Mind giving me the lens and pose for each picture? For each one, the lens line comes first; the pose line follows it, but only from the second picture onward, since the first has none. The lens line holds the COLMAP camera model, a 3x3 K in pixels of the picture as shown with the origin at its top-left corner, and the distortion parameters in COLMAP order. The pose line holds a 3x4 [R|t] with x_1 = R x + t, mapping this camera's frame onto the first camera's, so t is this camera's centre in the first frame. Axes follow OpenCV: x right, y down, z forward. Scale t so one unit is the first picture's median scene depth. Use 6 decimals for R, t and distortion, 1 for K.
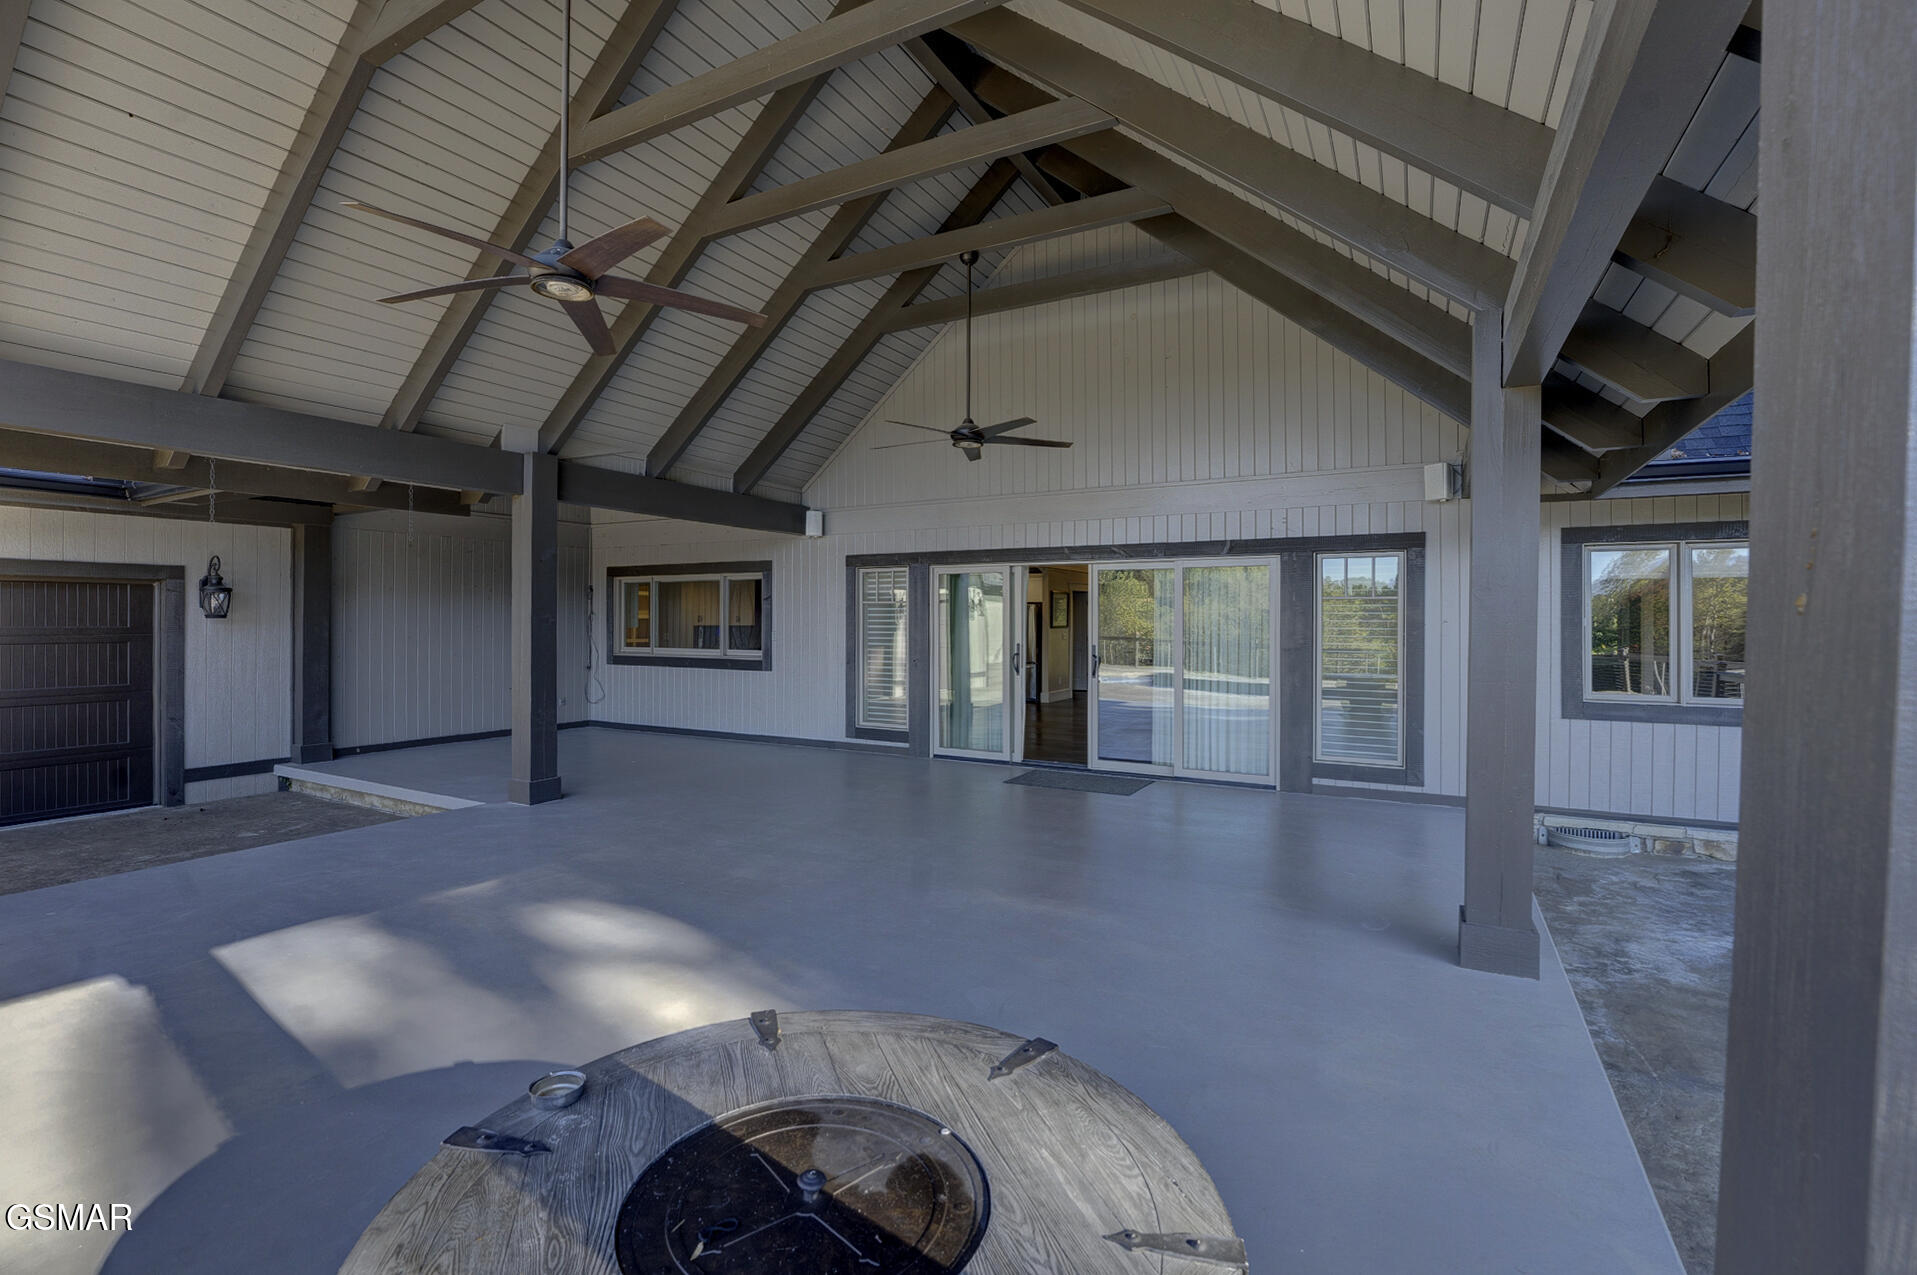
lens RADIAL K [[833.0, 0, 959.1], [0, 833.0, 624.8], [0, 0, 1]] dist [0.000420, 0.000016]
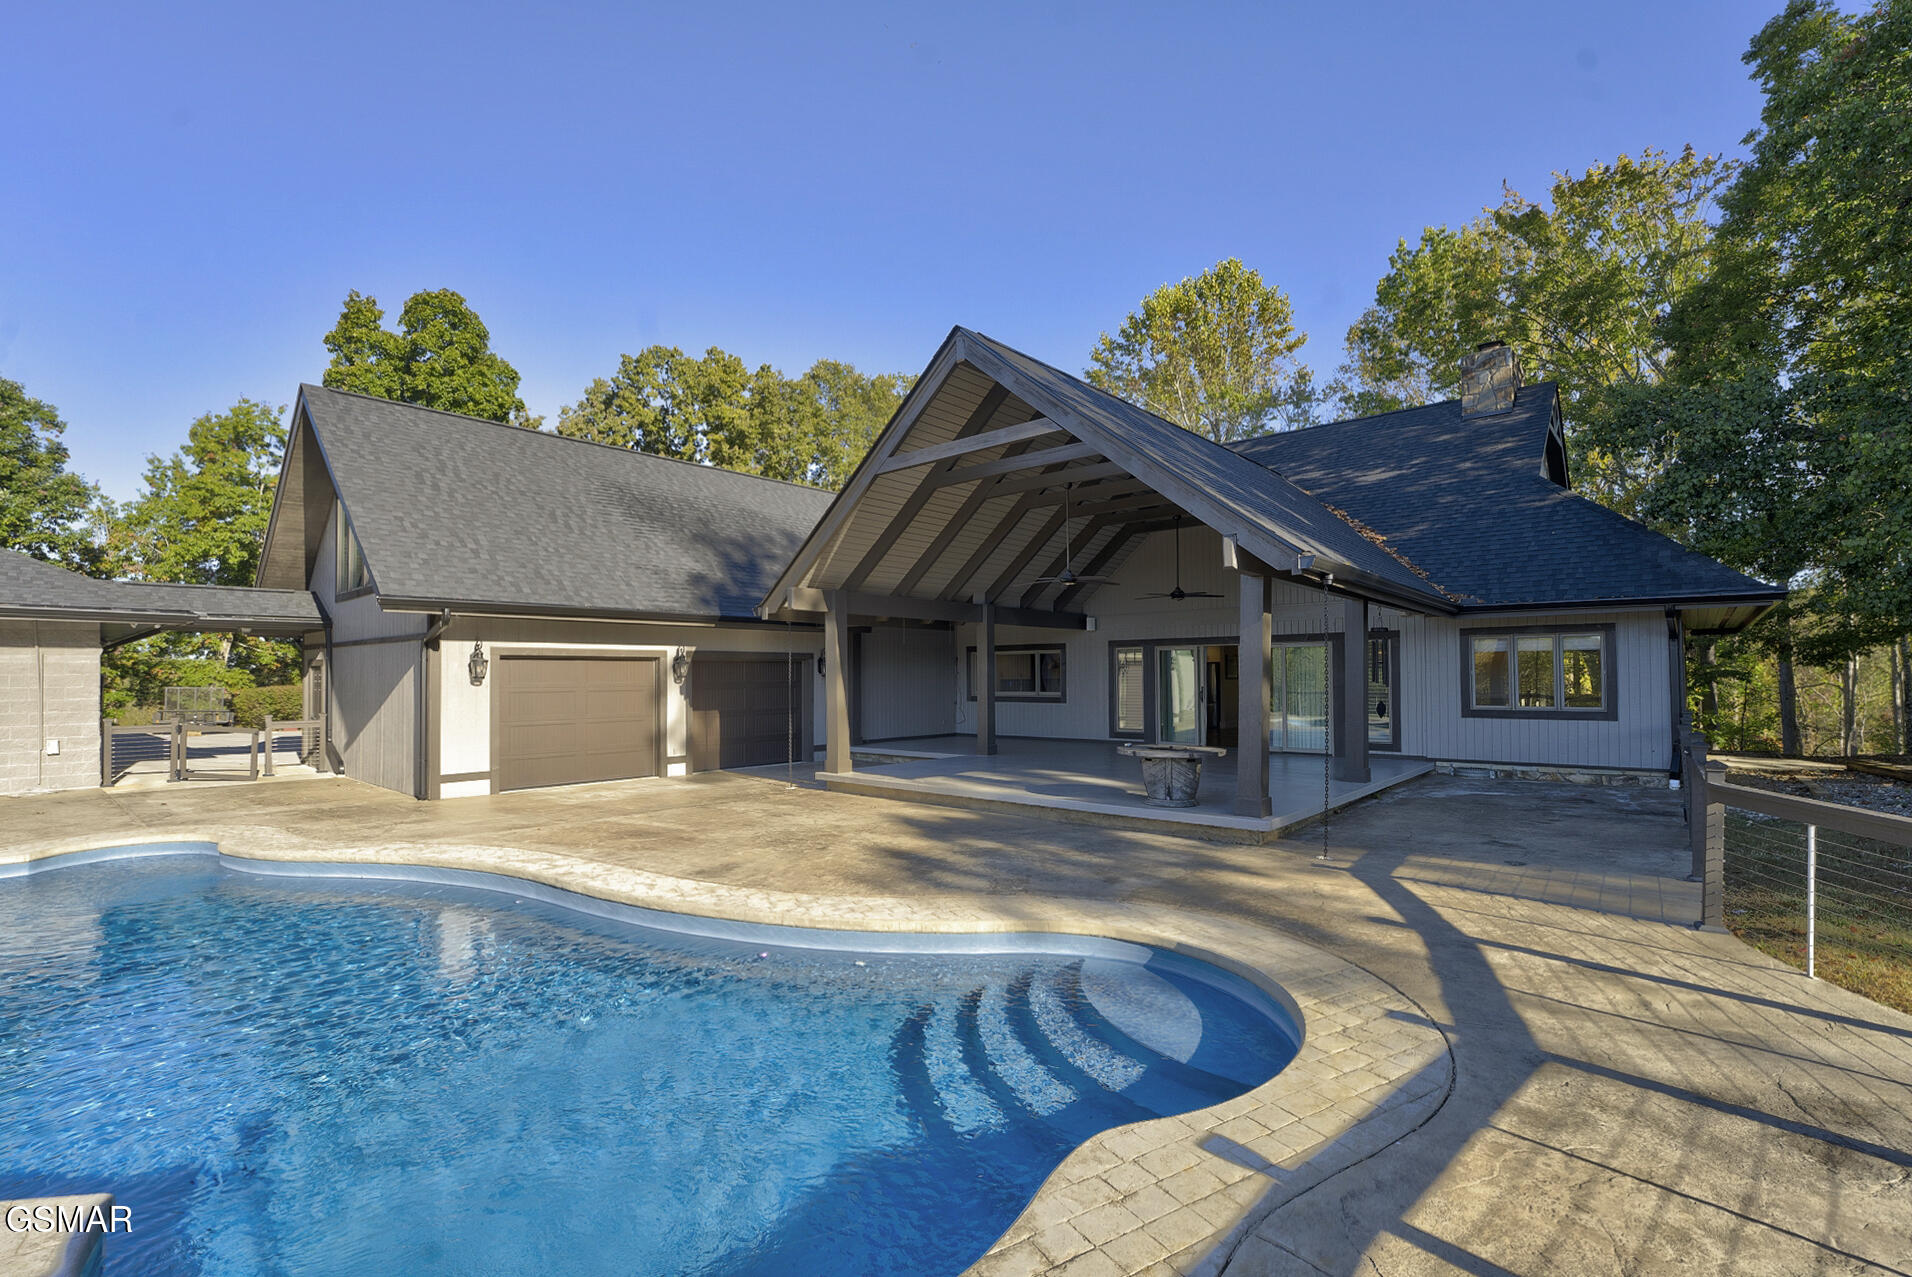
lens RADIAL K [[811.6, 0, 989.0], [0, 811.6, 673.9], [0, 0, 1]] dist [-0.001060, -0.000028]
pose [[0.980447, -0.007256, -0.196650, -0.039879], [0.004706, 0.999899, -0.013430, 0.015253], [0.196728, 0.012242, 0.980382, -0.858562]]
